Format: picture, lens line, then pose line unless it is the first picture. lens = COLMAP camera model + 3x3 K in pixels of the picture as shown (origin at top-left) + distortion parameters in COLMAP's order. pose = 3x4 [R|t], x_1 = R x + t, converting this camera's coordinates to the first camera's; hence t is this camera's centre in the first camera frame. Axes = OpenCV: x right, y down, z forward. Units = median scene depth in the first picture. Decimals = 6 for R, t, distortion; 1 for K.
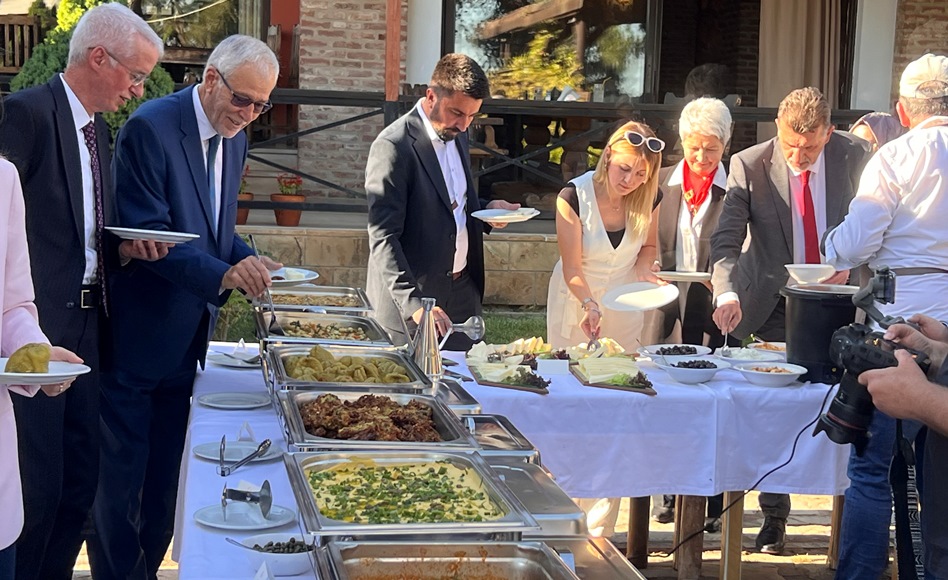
lens RADIAL K [[1627.6, 0, 474.0], [0, 1627.6, 290.0], [0, 0, 1]] dist [0.184645, 0.007924]
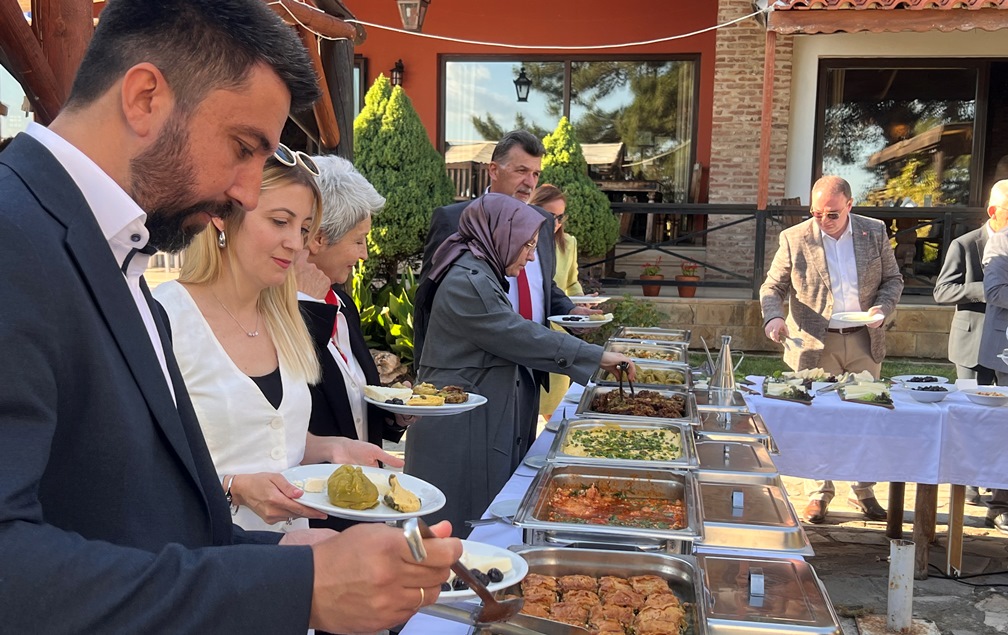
lens RADIAL K [[1205.4, 0, 504.0], [0, 1205.4, 317.5], [0, 0, 1]] dist [0.010289, -0.038631]
pose [[0.929596, 0.003837, -0.368560, 0.129444], [-0.020341, 0.998956, -0.040905, 0.025601], [0.368018, 0.045522, 0.928704, -0.053602]]
